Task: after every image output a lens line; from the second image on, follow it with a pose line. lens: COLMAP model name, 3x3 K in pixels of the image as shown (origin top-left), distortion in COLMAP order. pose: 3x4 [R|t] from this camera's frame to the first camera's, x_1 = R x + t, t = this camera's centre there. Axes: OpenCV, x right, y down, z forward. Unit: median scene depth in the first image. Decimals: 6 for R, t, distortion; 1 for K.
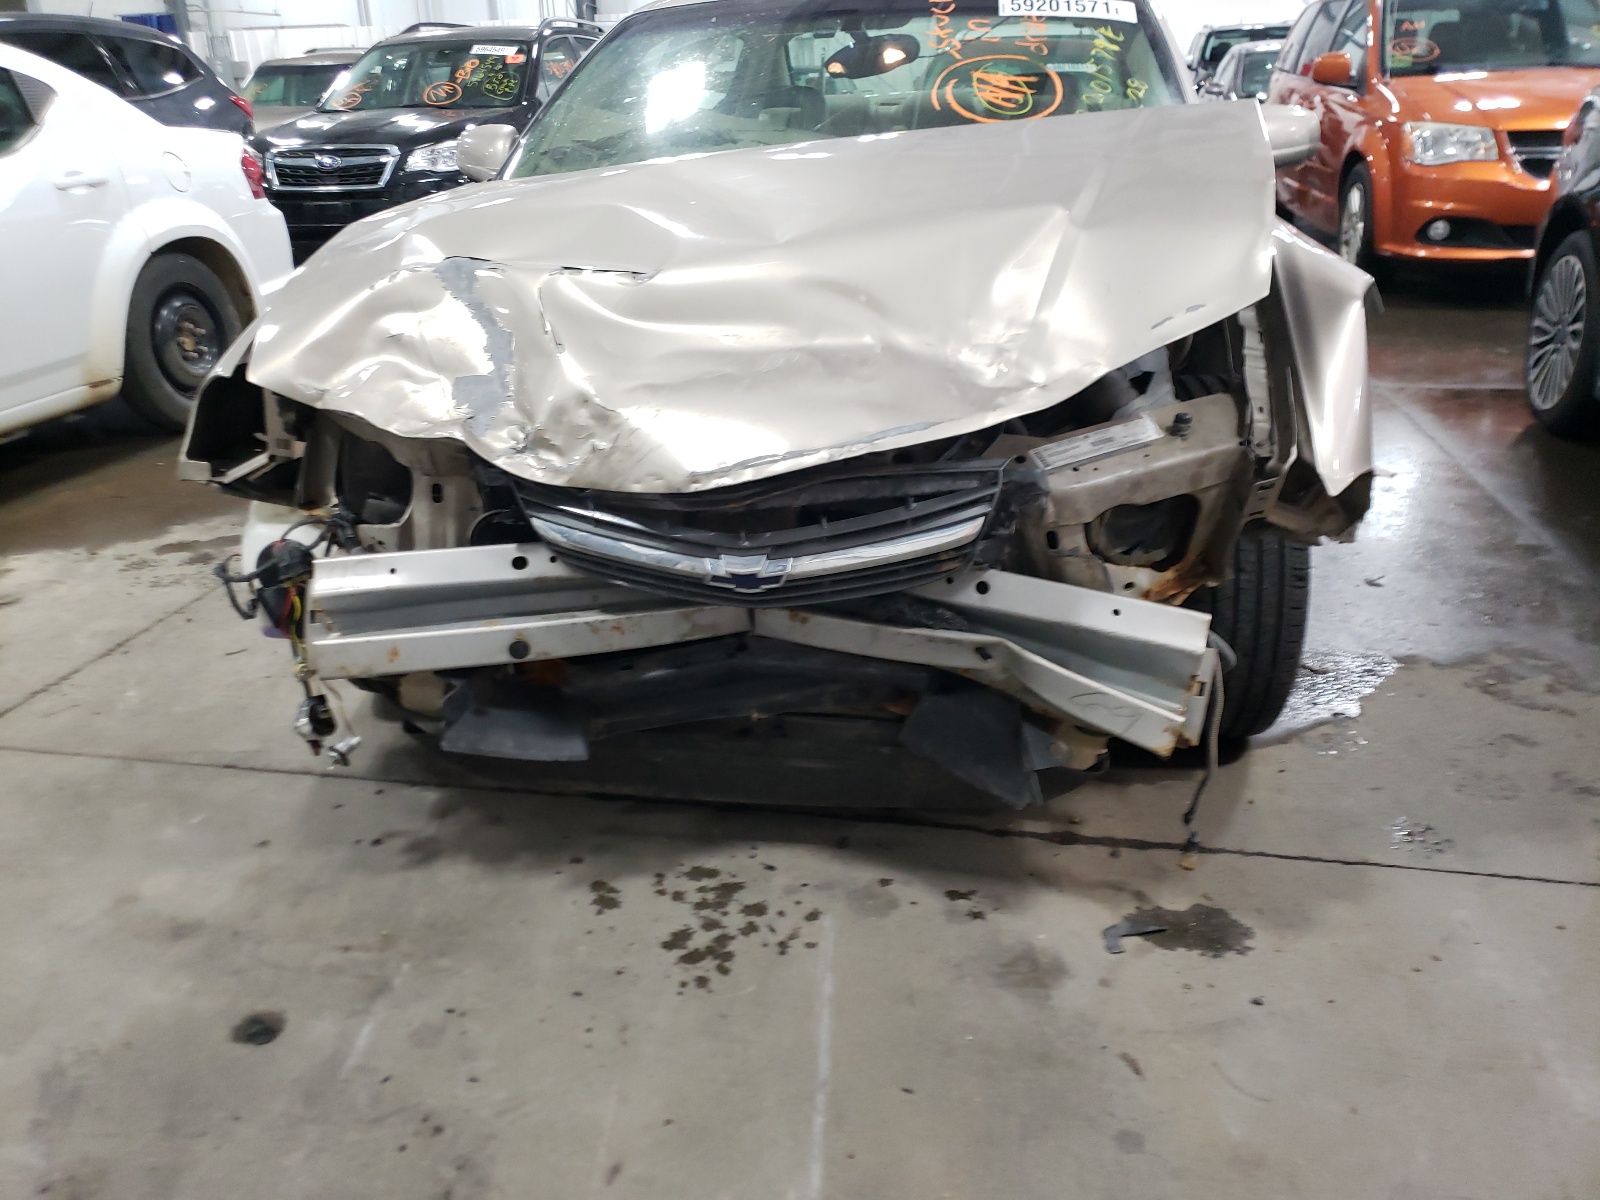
lens RADIAL K [[1283.1, 0, 800.0], [0, 1283.1, 600.0], [0, 0, 1]] dist [0.006882, 0.004201]
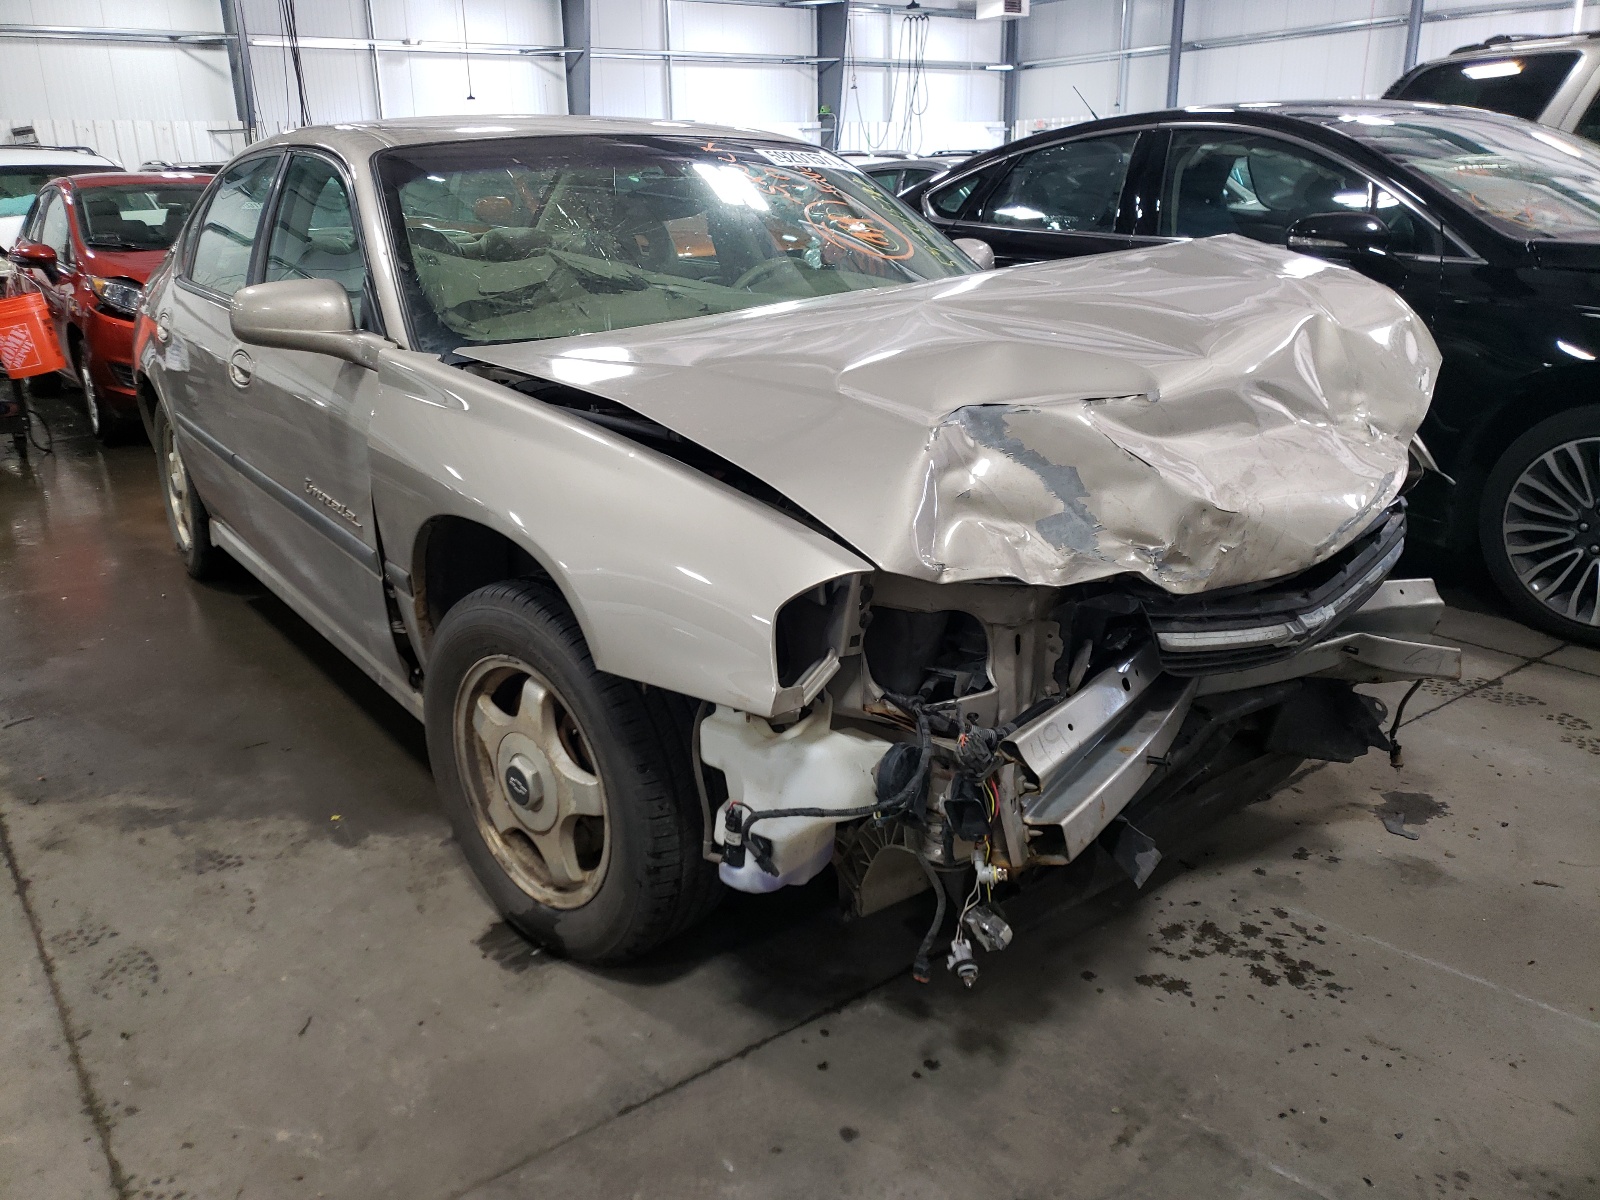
lens RADIAL K [[1198.3, 0, 800.0], [0, 1198.3, 600.0], [0, 0, 1]] dist [0.011427, 0.002637]
pose [[0.673758, -0.219120, 0.705717, -1.066766], [0.291468, 0.956398, 0.018686, -0.189048], [-0.679041, 0.193105, 0.708247, 0.493046]]
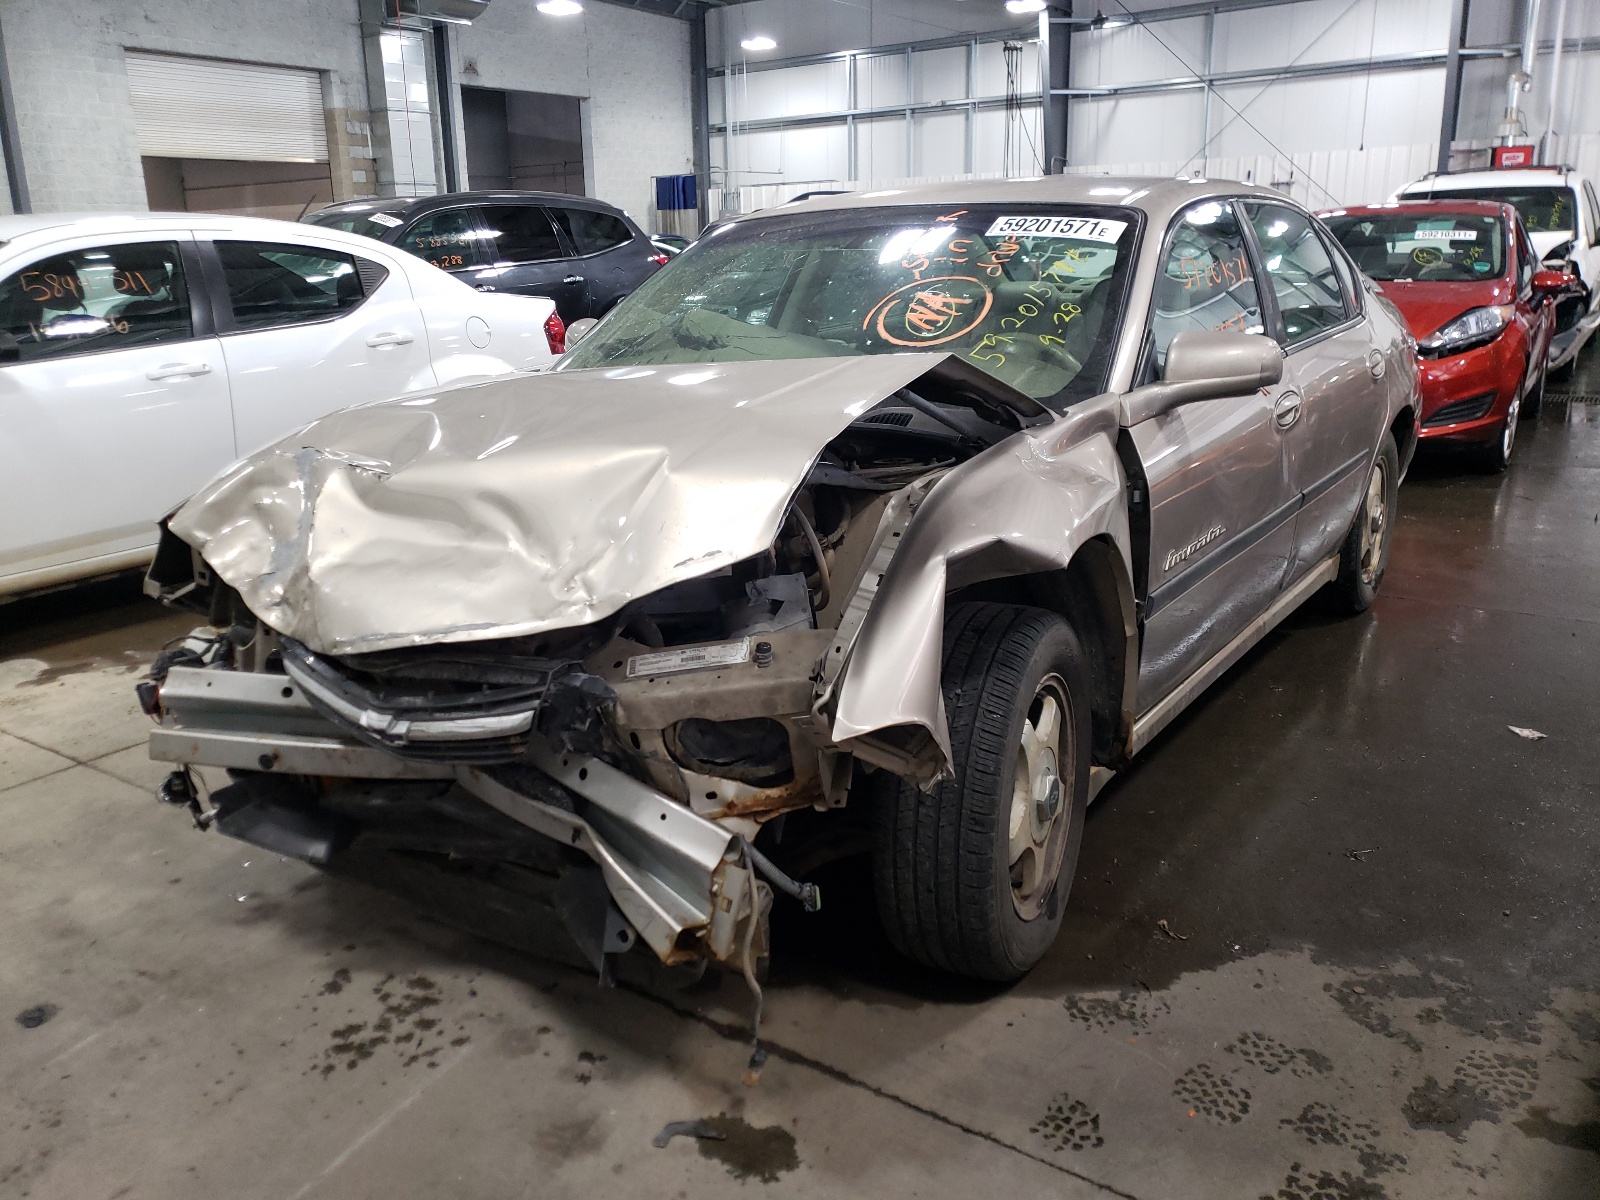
lens RADIAL K [[1322.0, 0, 757.2], [0, 1322.0, 571.3], [0, 0, 1]] dist [0.005975, -0.004046]
pose [[0.907472, 0.106850, -0.406298, 0.715042], [-0.155161, 0.983981, -0.087783, -0.103466], [0.390410, 0.142702, 0.909514, -0.011209]]
